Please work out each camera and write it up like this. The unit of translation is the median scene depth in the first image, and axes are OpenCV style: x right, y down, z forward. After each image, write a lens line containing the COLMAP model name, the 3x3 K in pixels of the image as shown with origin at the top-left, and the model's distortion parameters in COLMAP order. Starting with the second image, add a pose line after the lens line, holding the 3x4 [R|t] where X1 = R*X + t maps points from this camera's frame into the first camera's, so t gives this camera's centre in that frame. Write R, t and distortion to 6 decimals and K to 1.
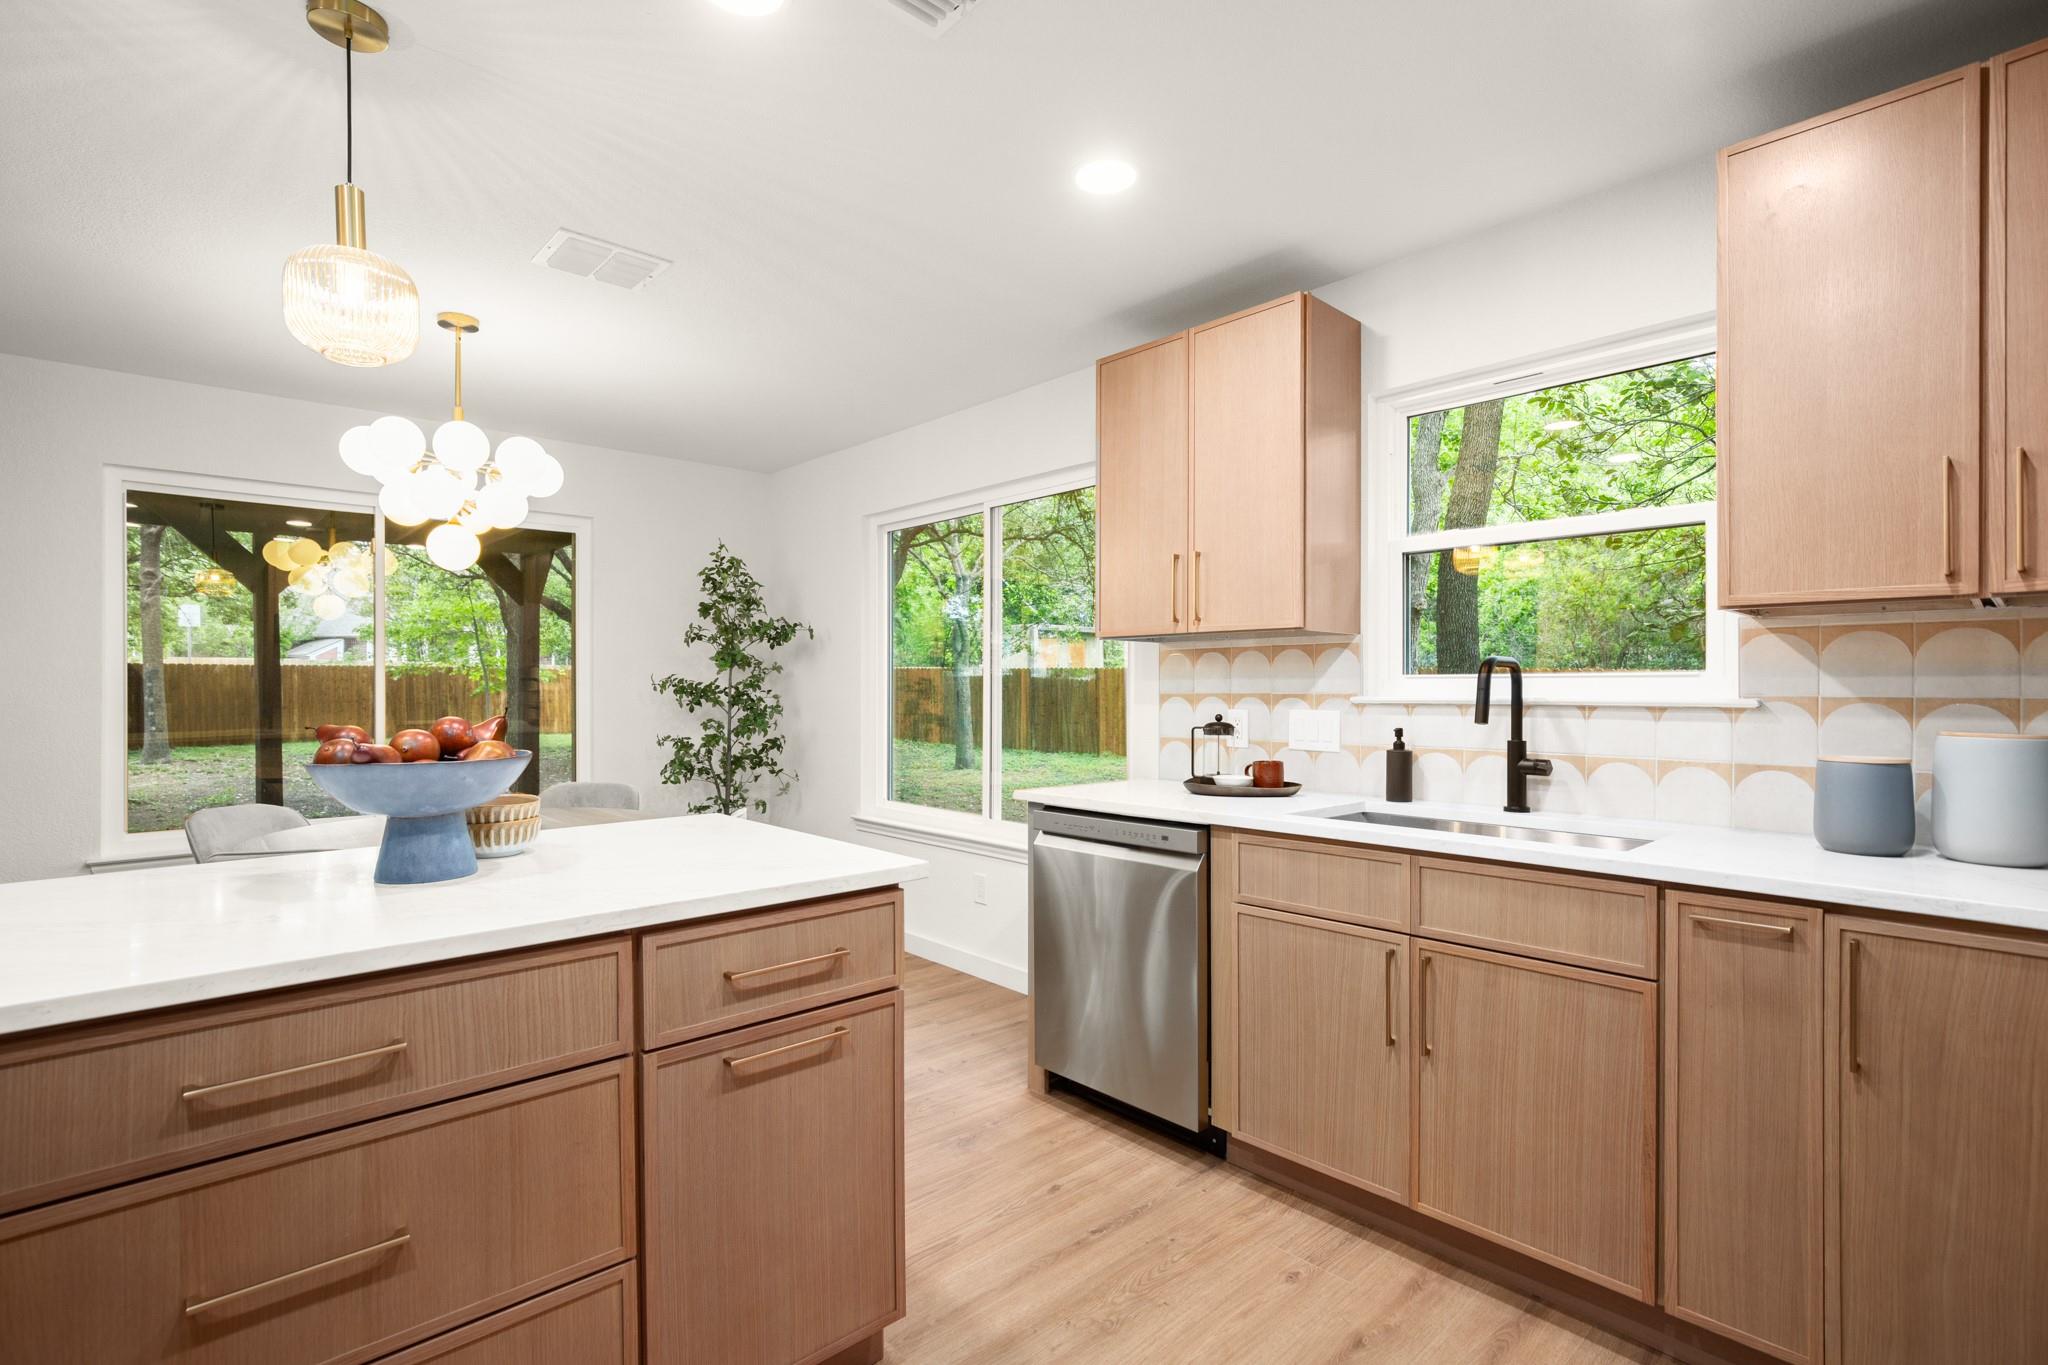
lens RADIAL K [[951.0, 0, 1030.2], [0, 951.0, 698.5], [0, 0, 1]] dist [-0.015138, -0.000326]
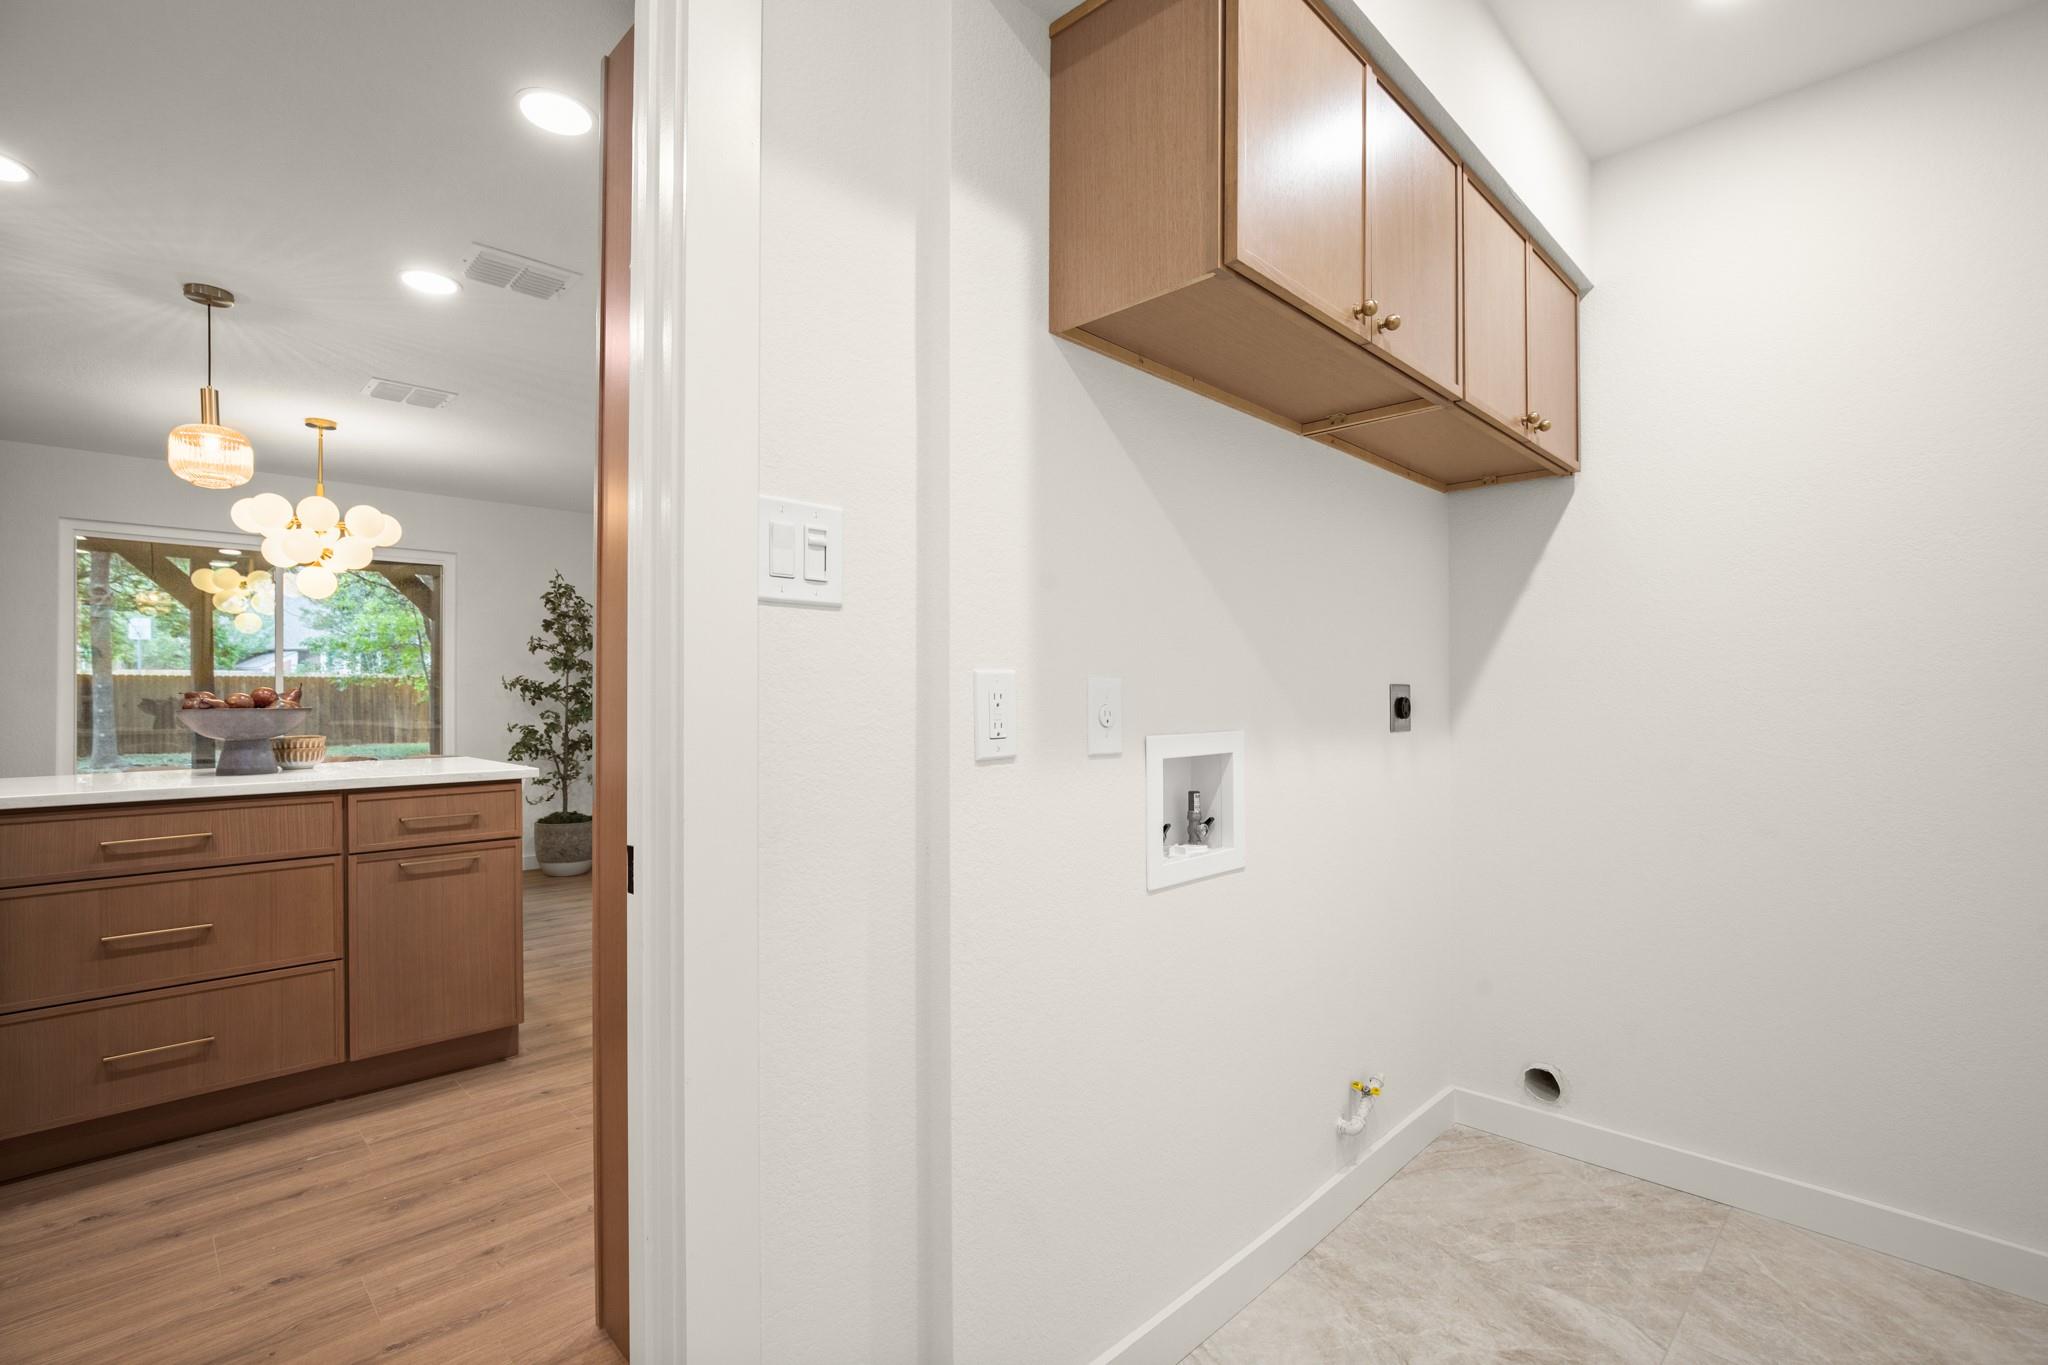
lens RADIAL K [[924.6, 0, 1027.5], [0, 924.6, 698.6], [0, 0, 1]] dist [-0.016203, 0.000342]
pose [[0.999125, -0.003105, 0.041709, 0.391312], [0.003572, 0.999932, -0.011141, 0.033260], [-0.041672, 0.011280, 0.999068, -0.407875]]
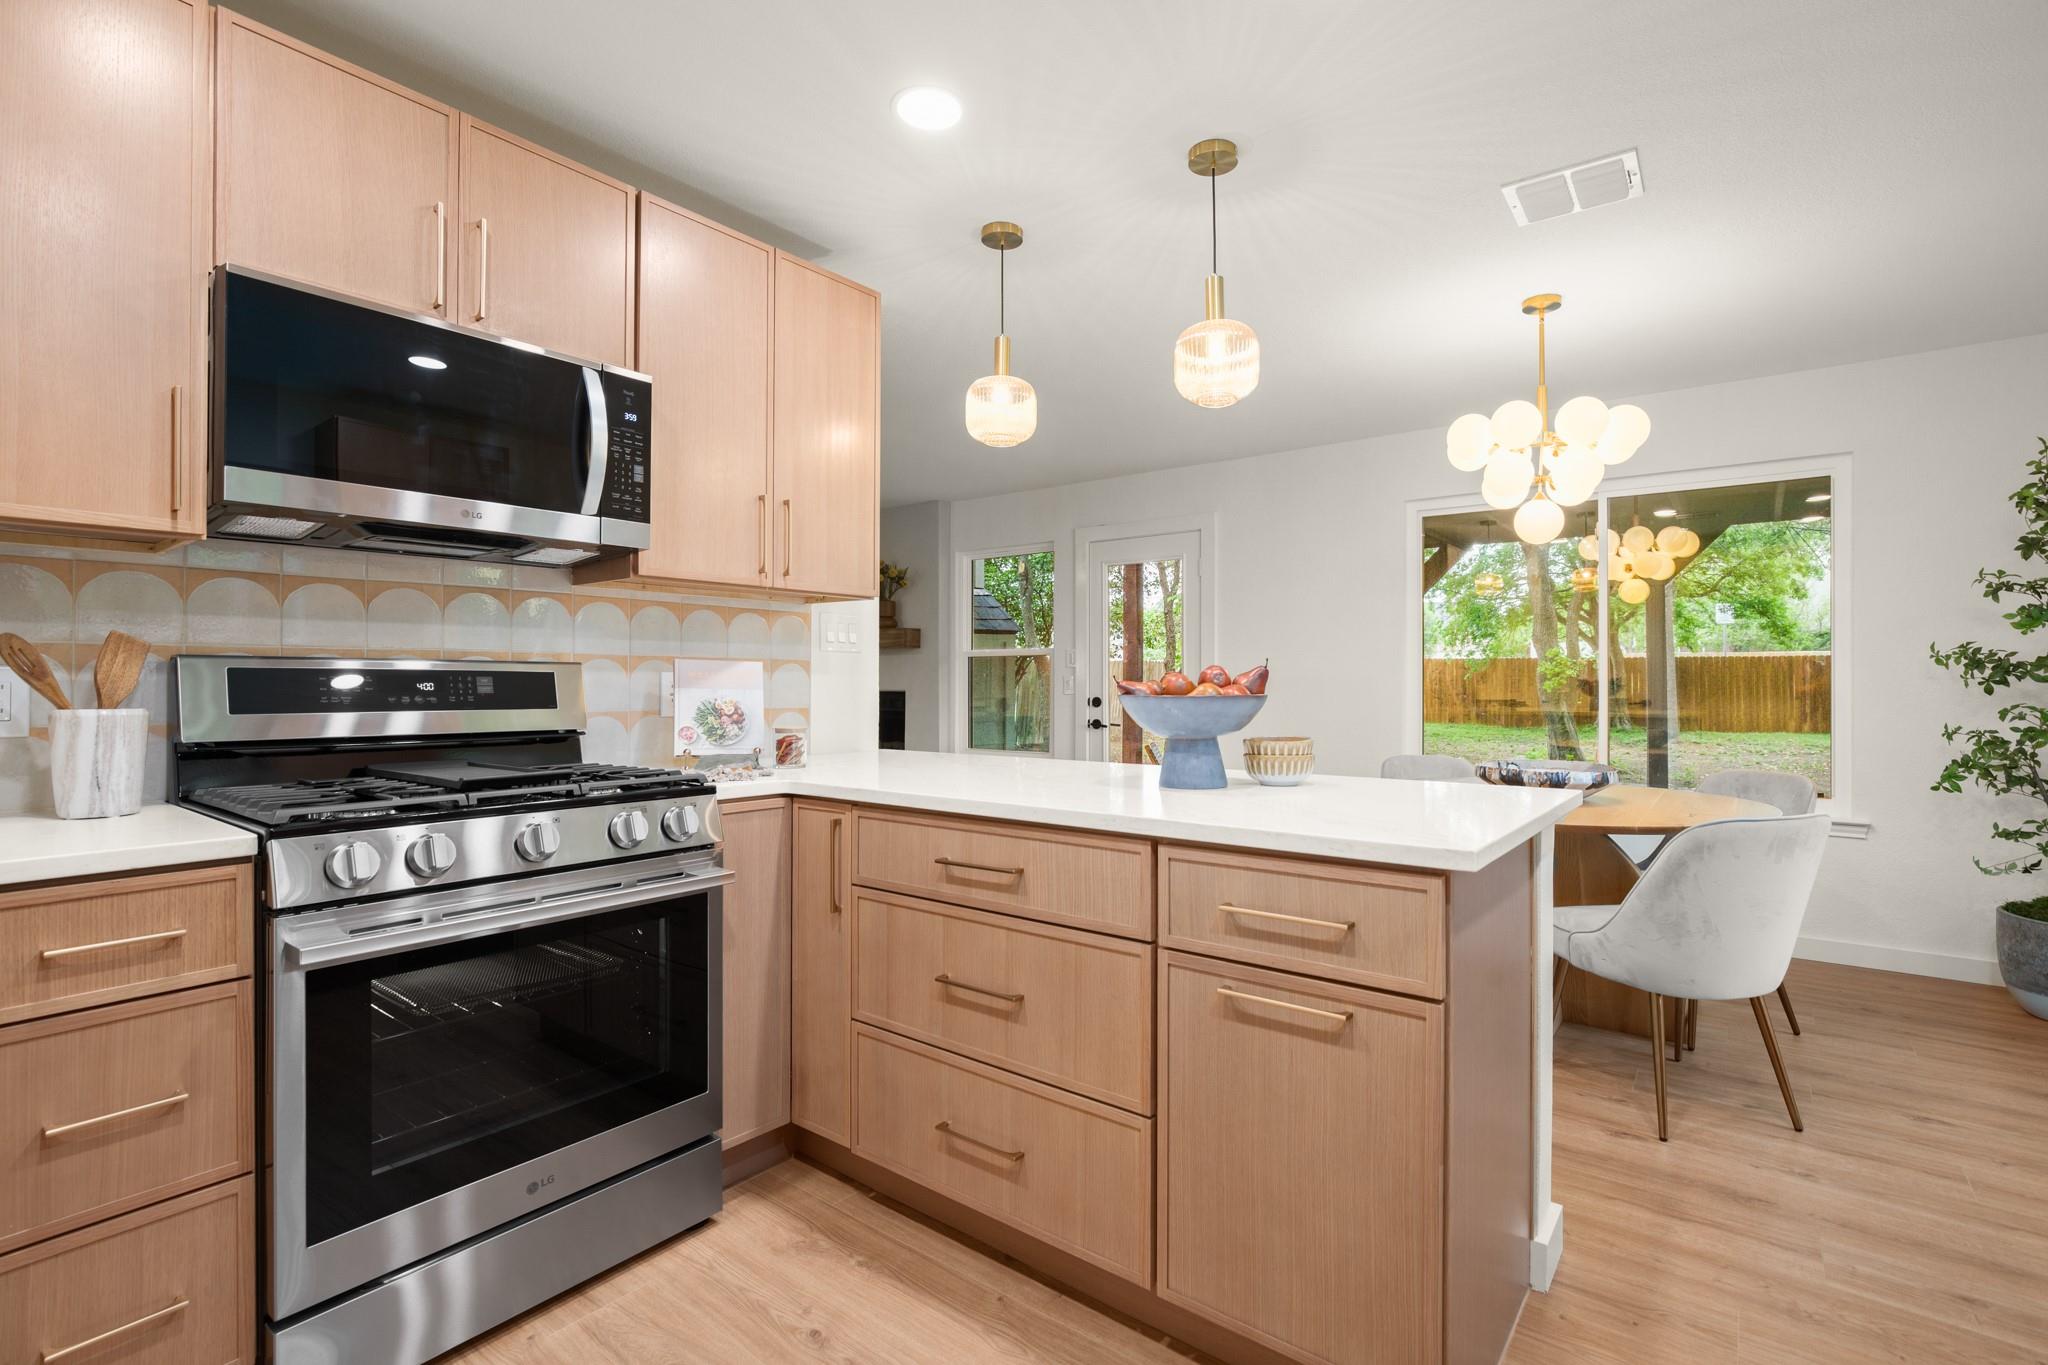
lens RADIAL K [[911.3, 0, 1054.2], [0, 911.3, 688.8], [0, 0, 1]] dist [0.011063, 0.000193]
pose [[0.189476, 0.012556, -0.981805, 0.282214], [-0.015001, 0.999839, 0.009892, 0.021443], [0.981771, 0.012854, 0.189633, 0.281324]]
